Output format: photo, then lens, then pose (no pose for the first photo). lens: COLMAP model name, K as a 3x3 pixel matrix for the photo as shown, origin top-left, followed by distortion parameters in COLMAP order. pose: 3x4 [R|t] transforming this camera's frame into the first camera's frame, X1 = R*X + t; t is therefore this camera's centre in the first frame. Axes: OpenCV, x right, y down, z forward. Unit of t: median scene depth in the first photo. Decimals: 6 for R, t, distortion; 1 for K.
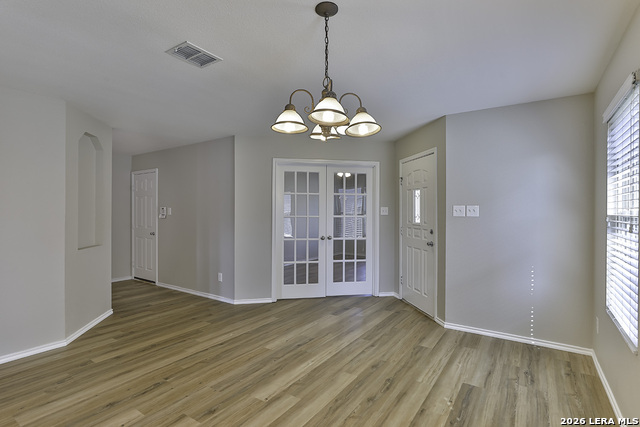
lens RADIAL K [[319.1, 0, 321.9], [0, 319.1, 213.0], [0, 0, 1]] dist [-0.014127, 0.000987]
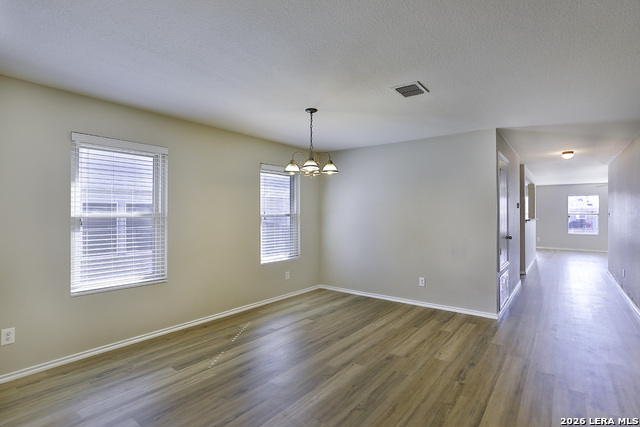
lens RADIAL K [[319.1, 0, 320.6], [0, 319.1, 213.7], [0, 0, 1]] dist [-0.014127, 0.000987]
pose [[-0.997869, -0.000981, 0.065241, -0.105558], [-0.000740, 0.999993, 0.003714, -0.010416], [-0.065245, 0.003658, -0.997863, 1.832979]]
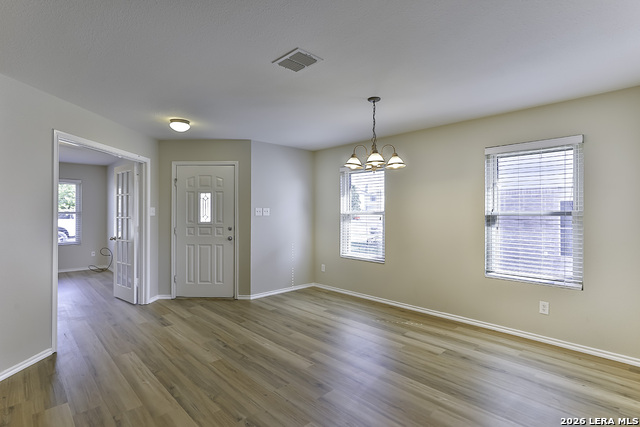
lens RADIAL K [[319.1, 0, 321.2], [0, 319.1, 212.3], [0, 0, 1]] dist [-0.014127, 0.000987]
pose [[0.208079, 0.000448, 0.978112, -1.126257], [0.002627, 0.999996, -0.001017, -0.002516], [-0.978109, 0.002781, 0.208077, 0.570441]]
